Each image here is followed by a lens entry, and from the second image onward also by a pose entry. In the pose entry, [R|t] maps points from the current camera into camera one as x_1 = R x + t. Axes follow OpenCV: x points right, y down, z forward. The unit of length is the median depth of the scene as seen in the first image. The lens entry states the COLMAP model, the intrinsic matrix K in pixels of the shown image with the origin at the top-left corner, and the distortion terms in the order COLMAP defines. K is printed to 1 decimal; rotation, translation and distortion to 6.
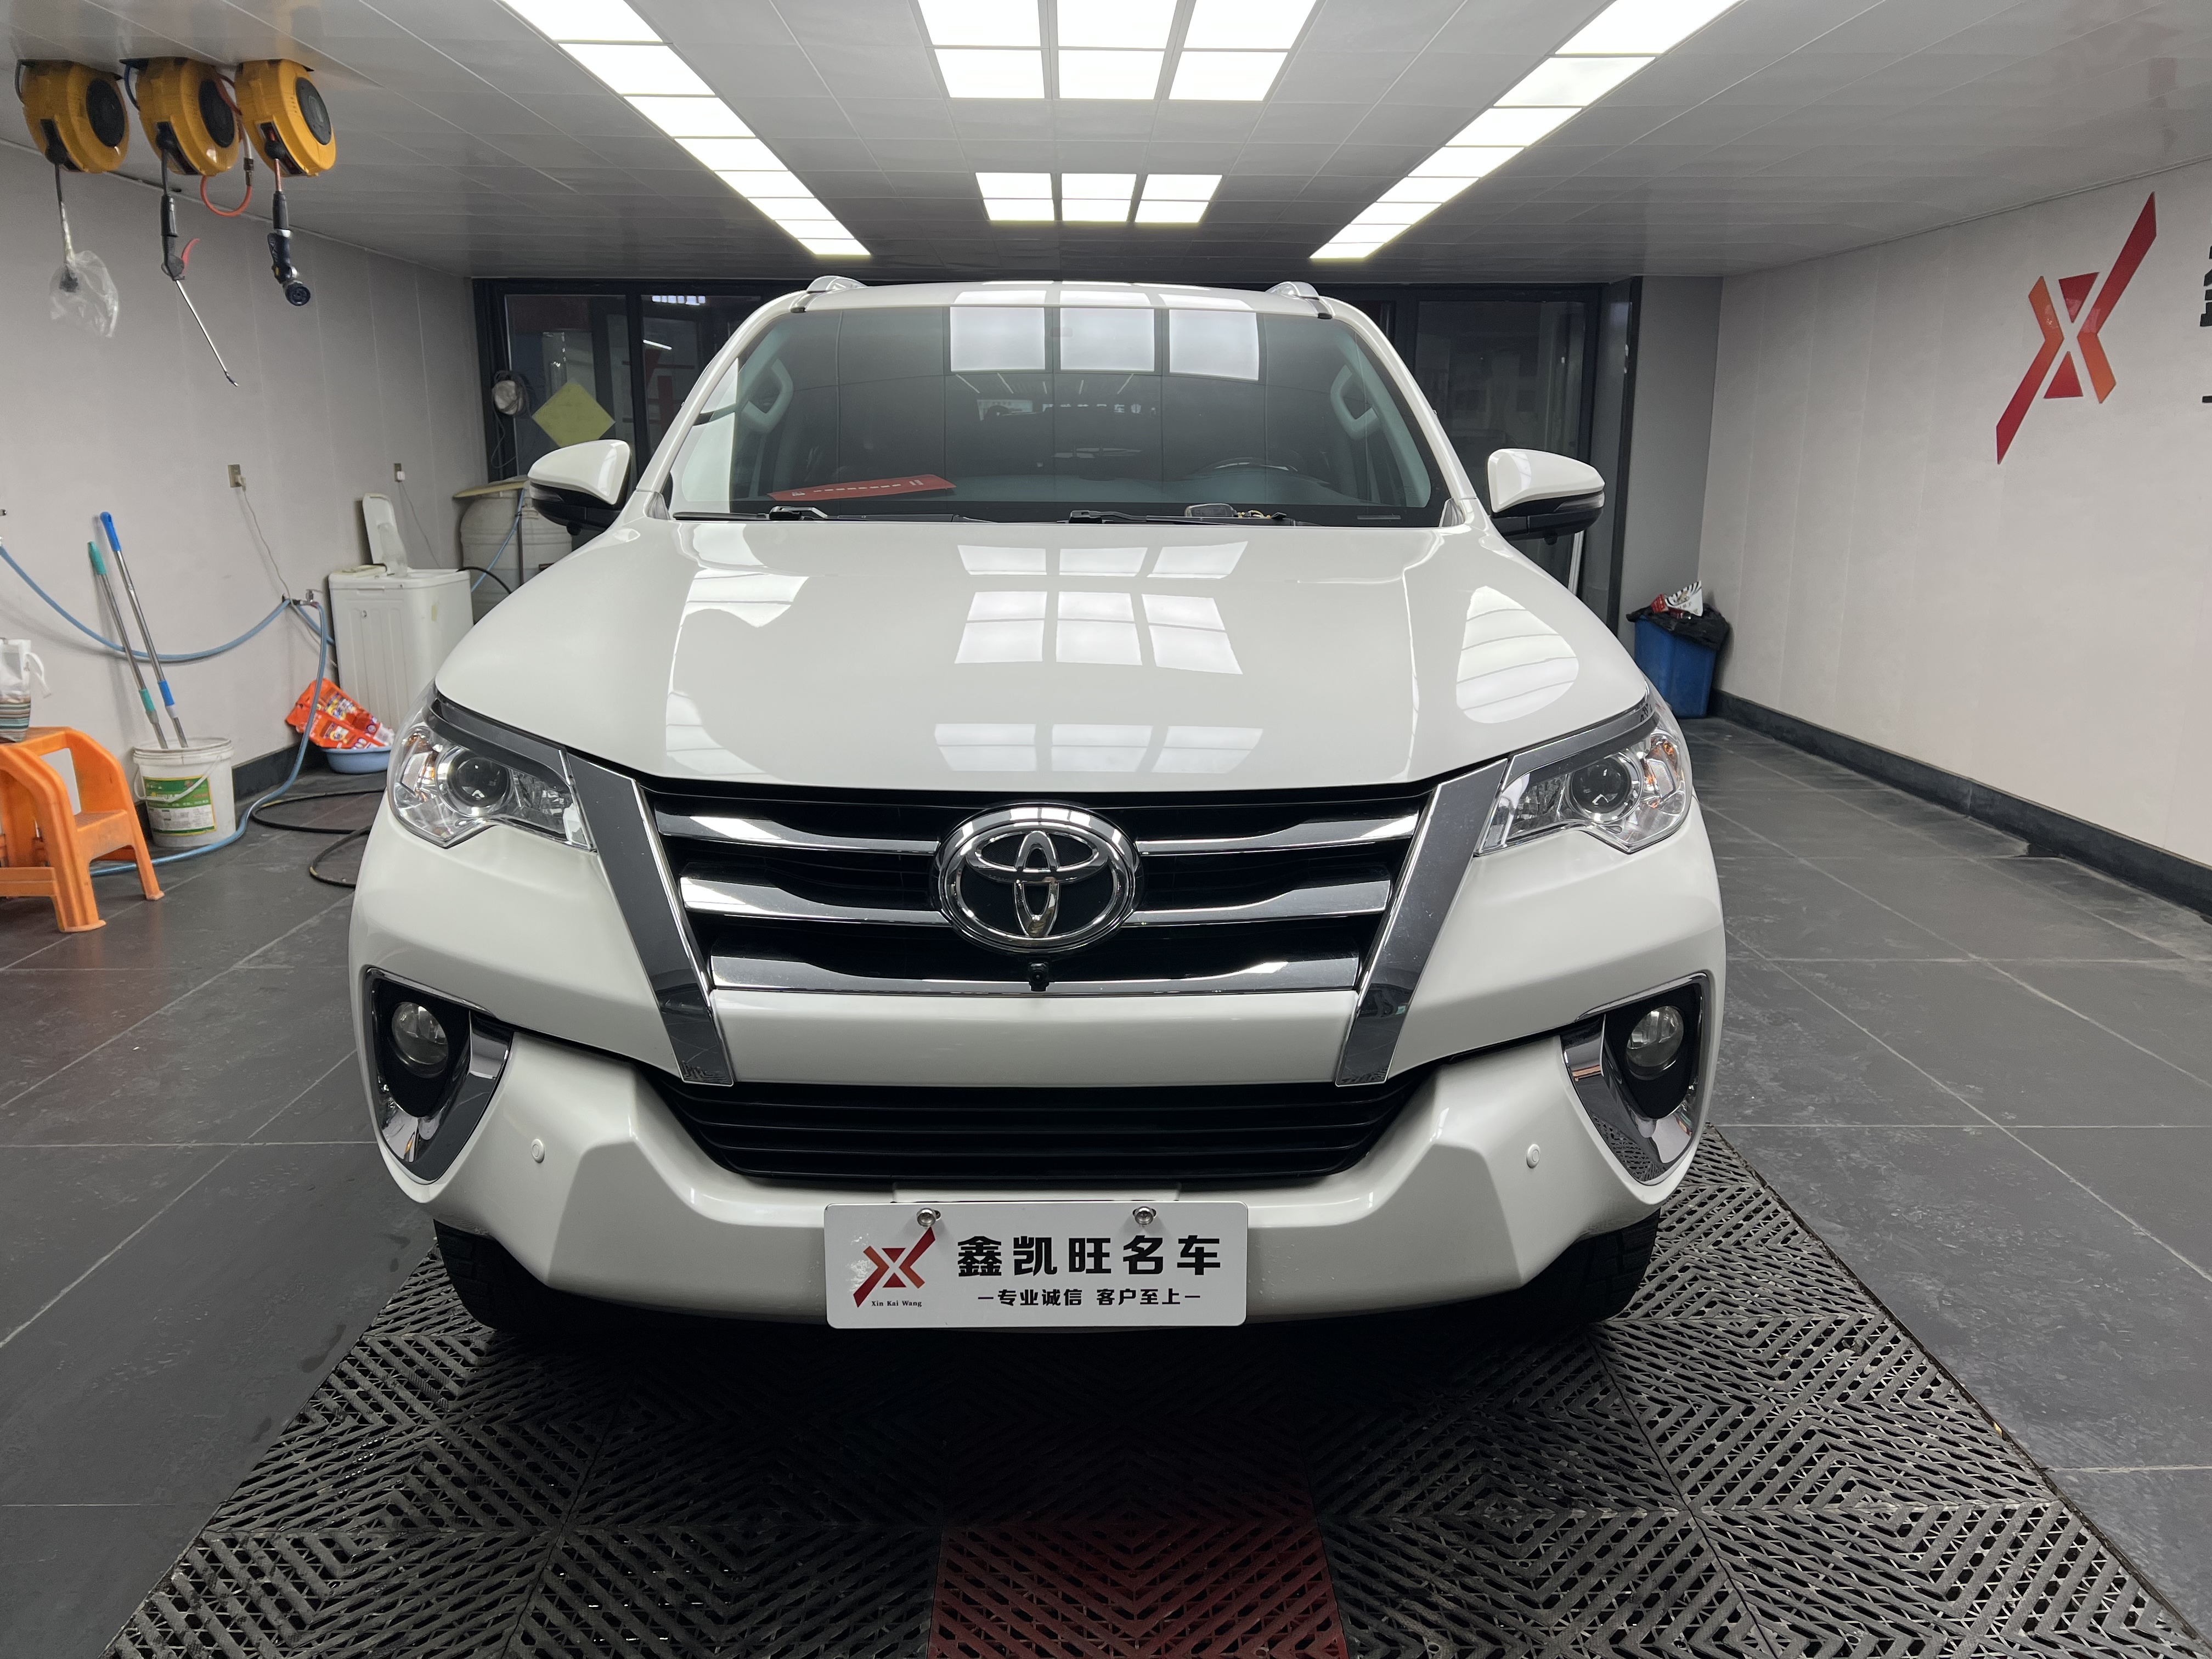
lens RADIAL K [[1652.3, 0, 1106.0], [0, 1652.3, 829.5], [0, 0, 1]] dist [0.046240, -0.057928]
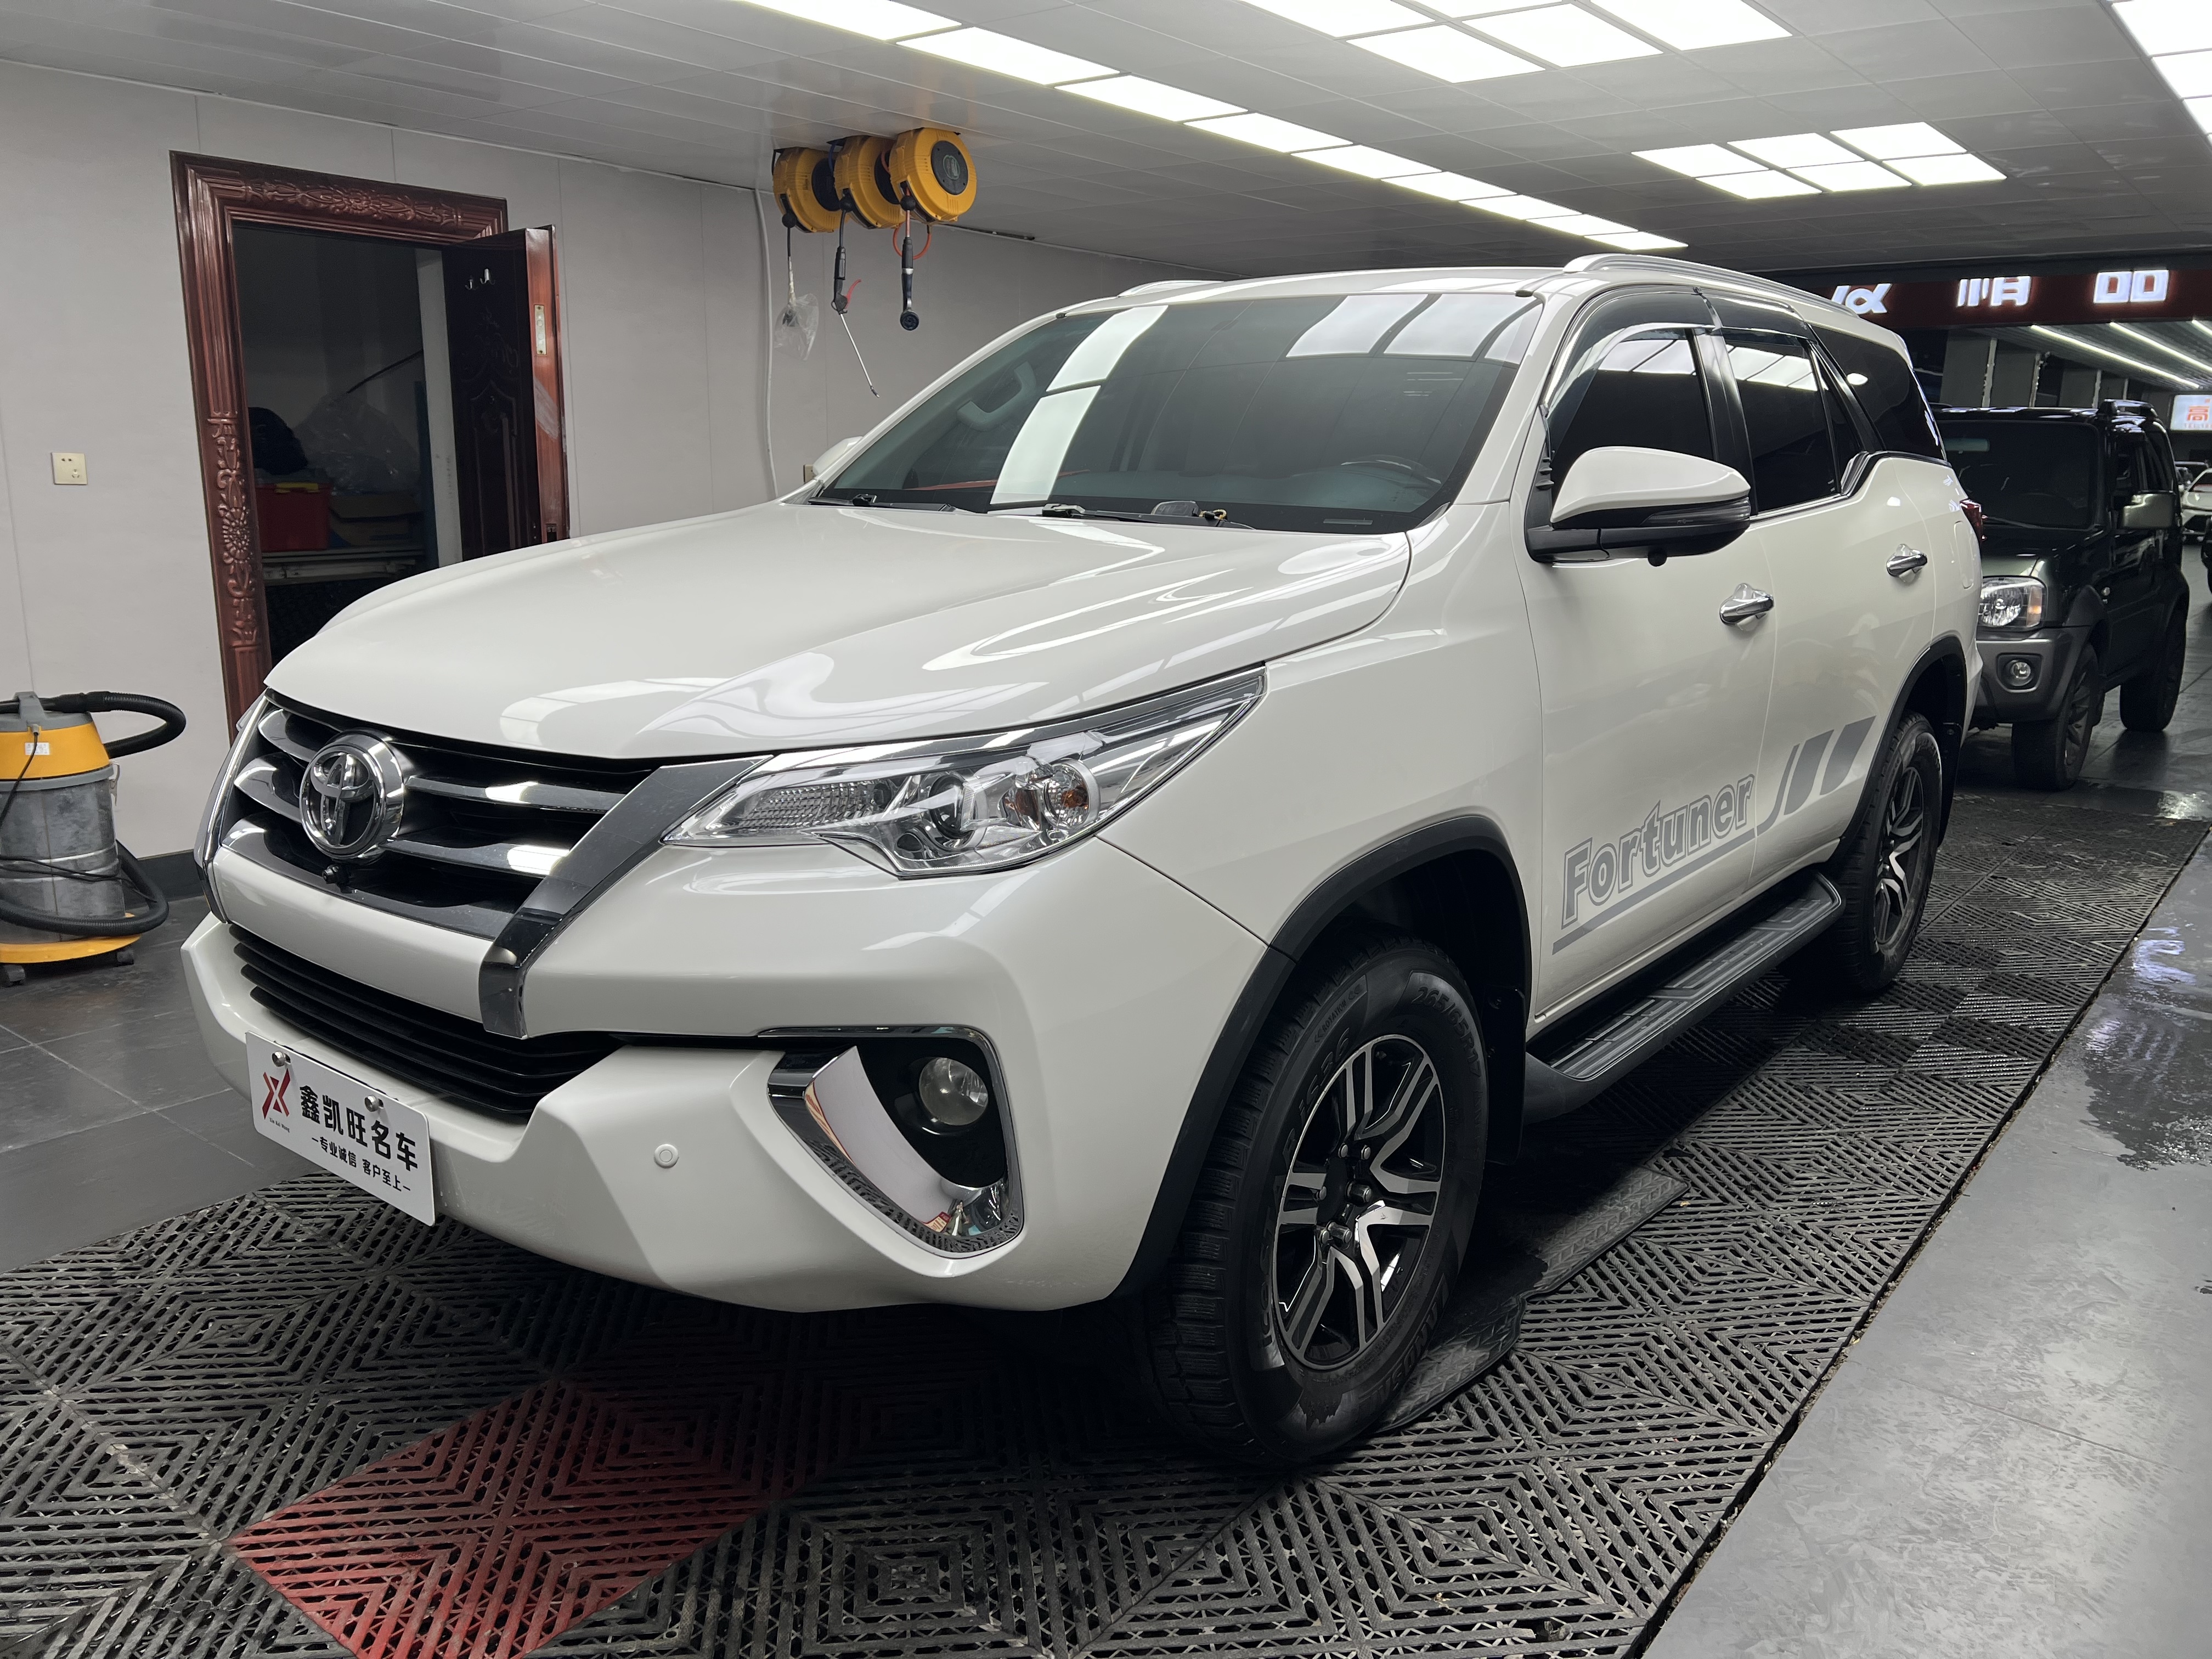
lens RADIAL K [[1652.3, 0, 1106.0], [0, 1652.3, 829.5], [0, 0, 1]] dist [0.046240, -0.057928]
pose [[0.769793, 0.148436, -0.620794, 0.854196], [-0.152750, 0.987164, 0.046626, -0.064295], [0.619746, 0.058934, 0.782586, 0.317271]]
